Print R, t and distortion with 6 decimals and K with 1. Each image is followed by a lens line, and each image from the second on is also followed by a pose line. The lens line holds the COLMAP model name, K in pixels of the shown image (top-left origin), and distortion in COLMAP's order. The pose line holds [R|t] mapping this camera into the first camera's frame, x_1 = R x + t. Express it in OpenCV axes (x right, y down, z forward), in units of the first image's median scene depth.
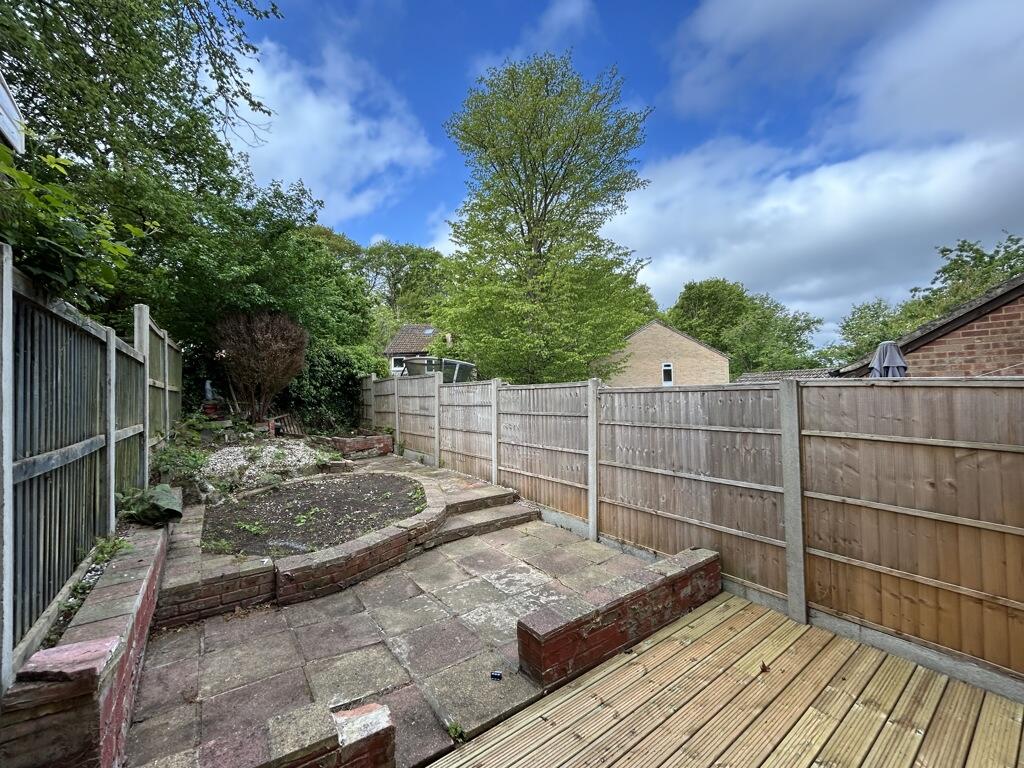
lens RADIAL K [[419.4, 0, 508.7], [0, 419.4, 383.7], [0, 0, 1]] dist [-0.005323, 0.002715]
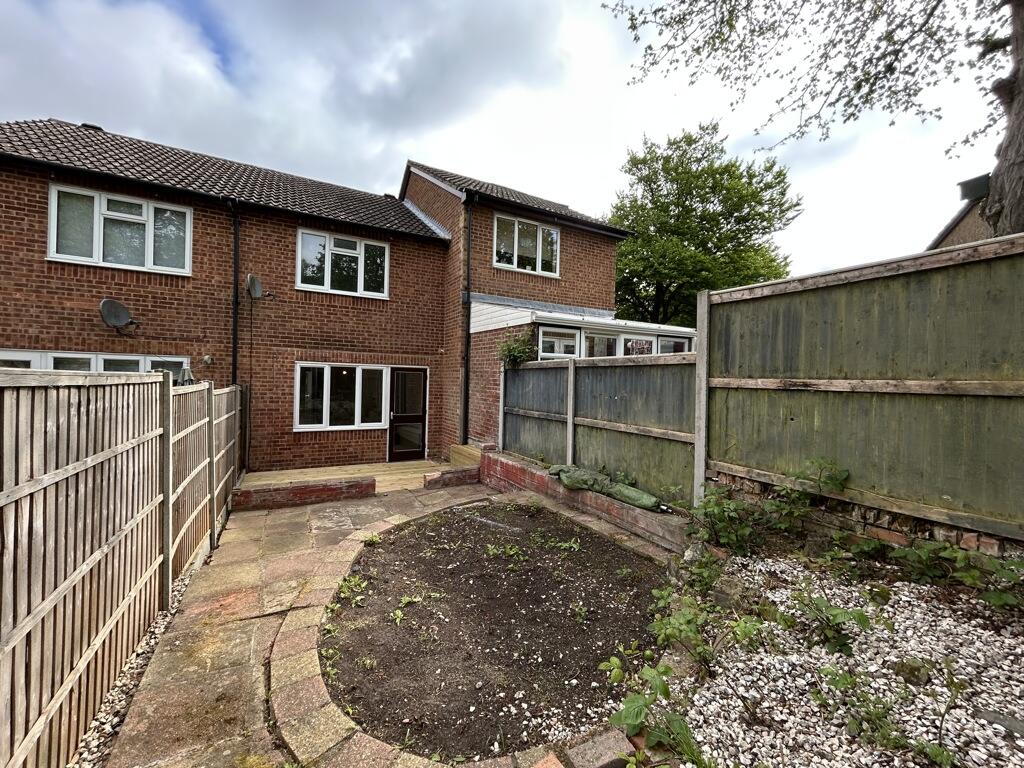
lens RADIAL K [[419.4, 0, 508.7], [0, 419.4, 383.7], [0, 0, 1]] dist [-0.005323, 0.002715]
pose [[-0.992380, -0.004966, 0.123113, -0.511788], [-0.008283, 0.999616, -0.026442, 0.014410], [-0.122934, -0.027260, -0.992040, 1.604831]]
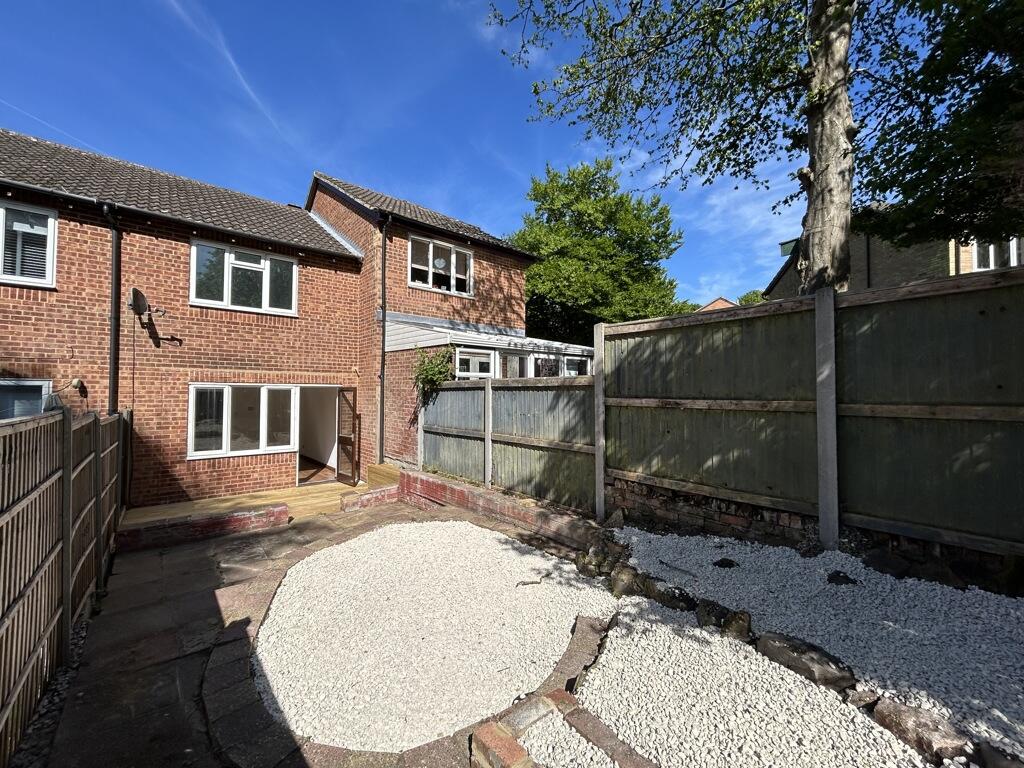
lens RADIAL K [[419.4, 0, 508.7], [0, 419.4, 383.7], [0, 0, 1]] dist [-0.005323, 0.002715]
pose [[-0.996661, 0.015471, -0.080173, -0.503456], [0.019806, 0.998368, -0.053566, -0.004106], [0.079213, -0.054975, -0.995341, 1.674901]]
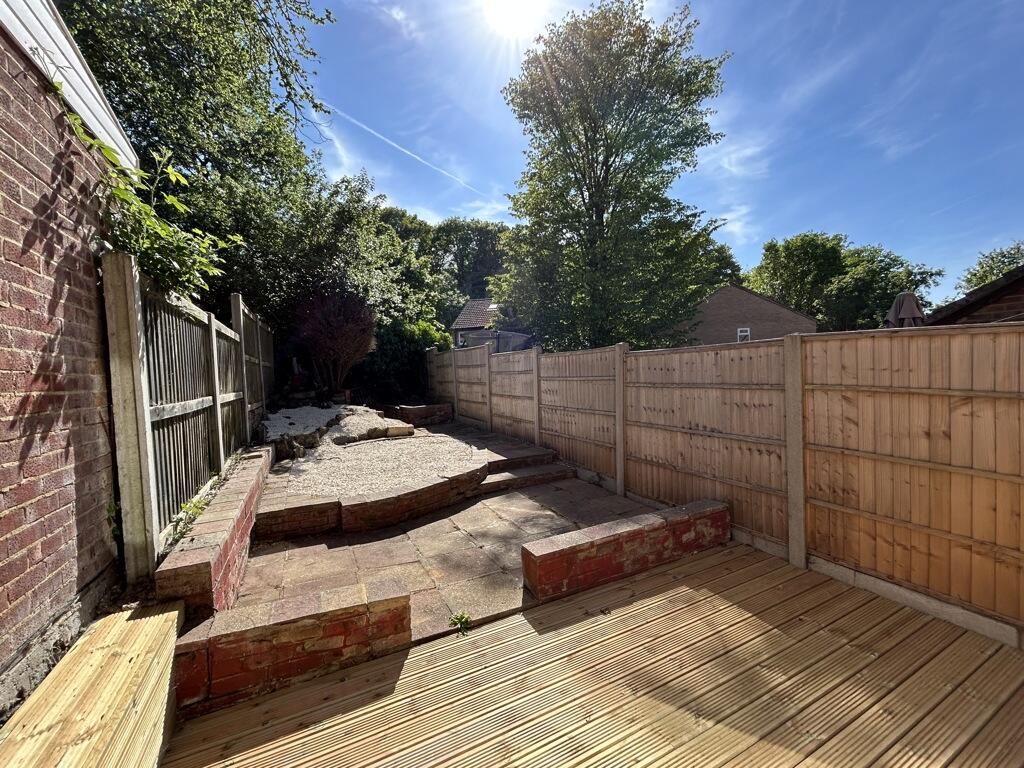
lens RADIAL K [[419.4, 0, 508.7], [0, 419.4, 383.7], [0, 0, 1]] dist [-0.005323, 0.002715]
pose [[0.985596, -0.015360, -0.168416, 0.088054], [0.025915, 0.997822, 0.060654, 0.015289], [0.167118, -0.064145, 0.983848, -0.066028]]
